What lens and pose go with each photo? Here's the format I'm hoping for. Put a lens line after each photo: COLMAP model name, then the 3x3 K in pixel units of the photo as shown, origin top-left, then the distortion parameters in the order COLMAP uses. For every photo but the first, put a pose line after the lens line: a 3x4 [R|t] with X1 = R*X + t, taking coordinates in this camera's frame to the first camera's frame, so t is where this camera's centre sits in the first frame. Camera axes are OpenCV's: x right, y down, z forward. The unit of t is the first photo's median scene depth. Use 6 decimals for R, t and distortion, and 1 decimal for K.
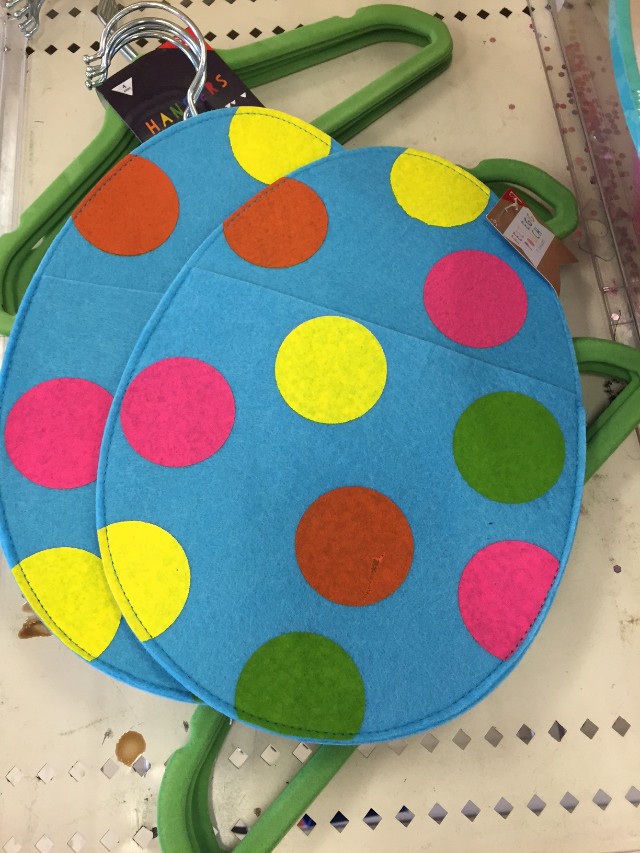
lens RADIAL K [[780.0, 0, 320.0], [0, 780.0, 426.5], [0, 0, 1]] dist [0.003972, -0.063920]
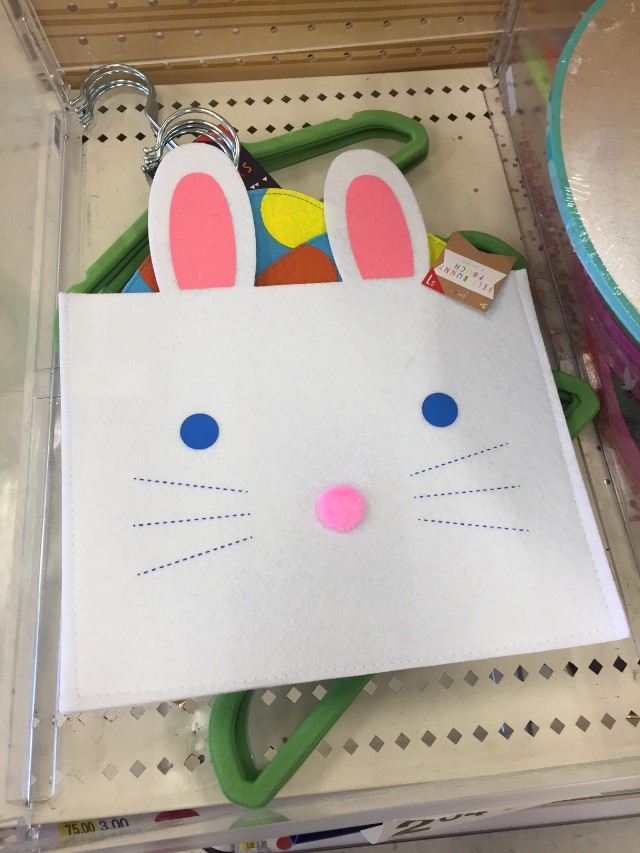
lens RADIAL K [[780.0, 0, 320.0], [0, 780.0, 426.5], [0, 0, 1]] dist [0.003972, -0.063920]
pose [[0.999154, 0.002131, 0.041061, -0.056755], [0.001241, 0.996638, -0.081926, 0.072730], [-0.041097, 0.081907, 0.995792, -0.213832]]
